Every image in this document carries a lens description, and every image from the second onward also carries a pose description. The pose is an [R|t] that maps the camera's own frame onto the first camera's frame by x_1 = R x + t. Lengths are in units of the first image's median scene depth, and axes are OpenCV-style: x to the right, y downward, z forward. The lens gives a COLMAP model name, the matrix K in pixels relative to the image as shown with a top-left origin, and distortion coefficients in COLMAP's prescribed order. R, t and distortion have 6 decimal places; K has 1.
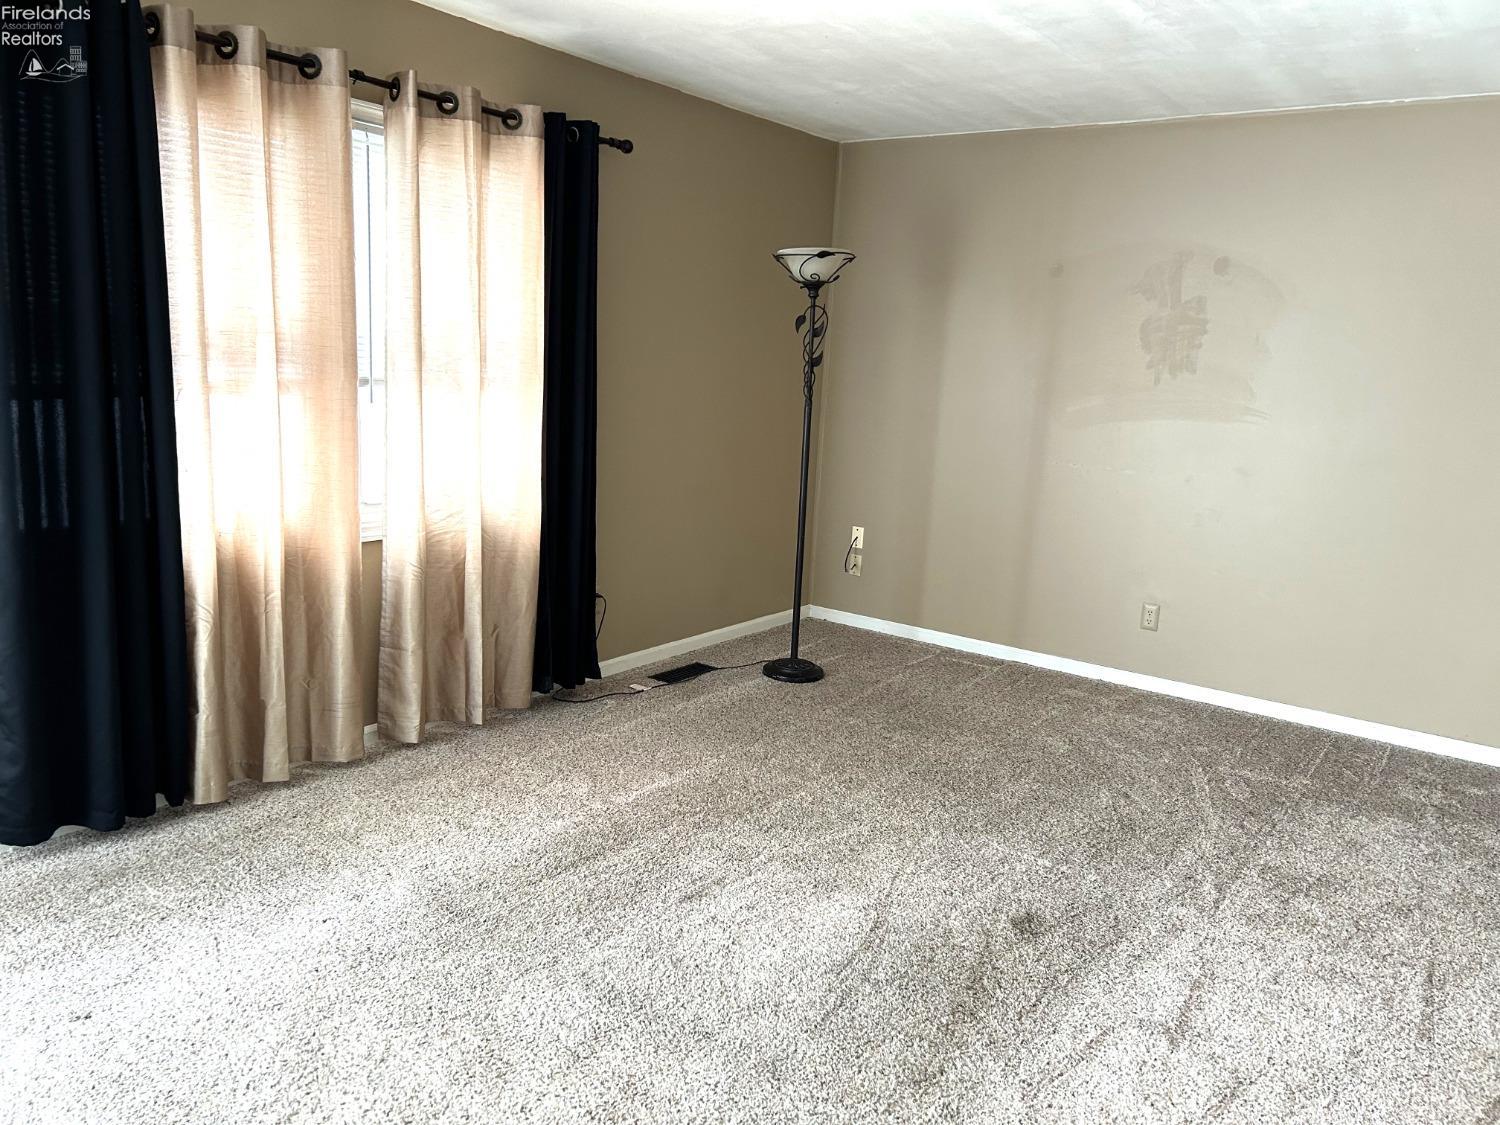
lens RADIAL K [[1136.8, 0, 754.5], [0, 1136.8, 565.7], [0, 0, 1]] dist [0.058819, -0.057306]
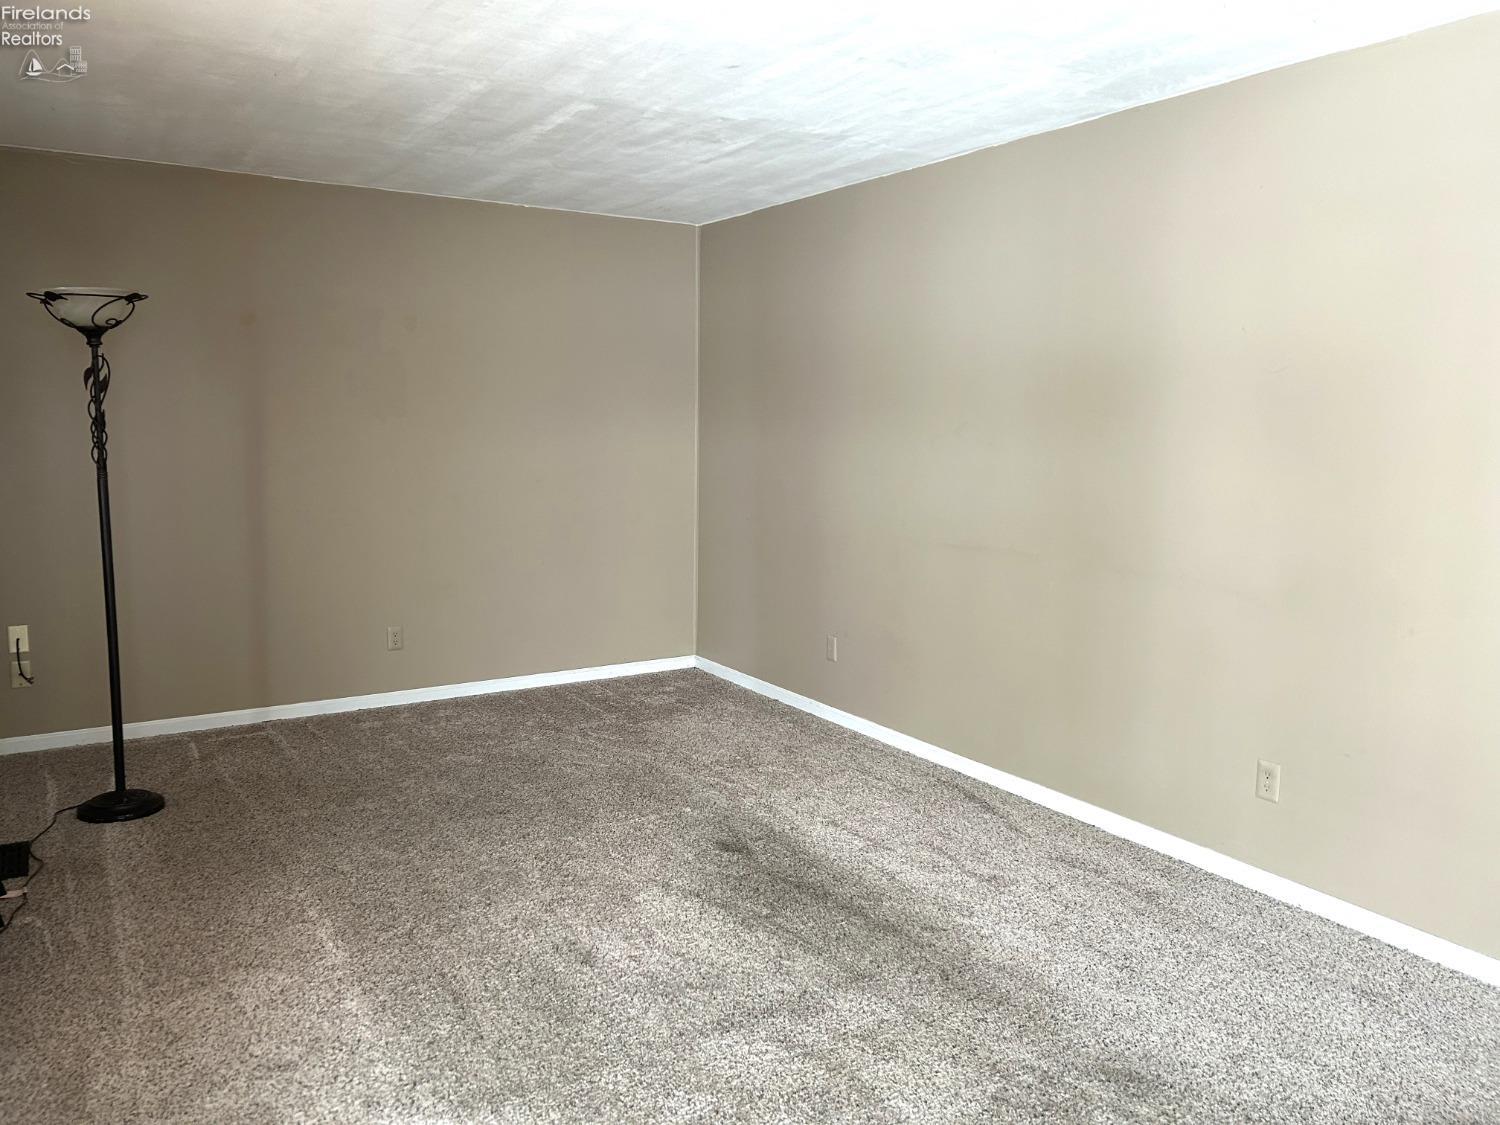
lens RADIAL K [[1136.8, 0, 754.0], [0, 1136.8, 557.2], [0, 0, 1]] dist [0.058819, -0.057306]
pose [[0.362024, -0.166102, 0.917251, -0.564769], [0.183894, 0.977385, 0.104411, -0.088738], [-0.913850, 0.130878, 0.384382, 0.277171]]
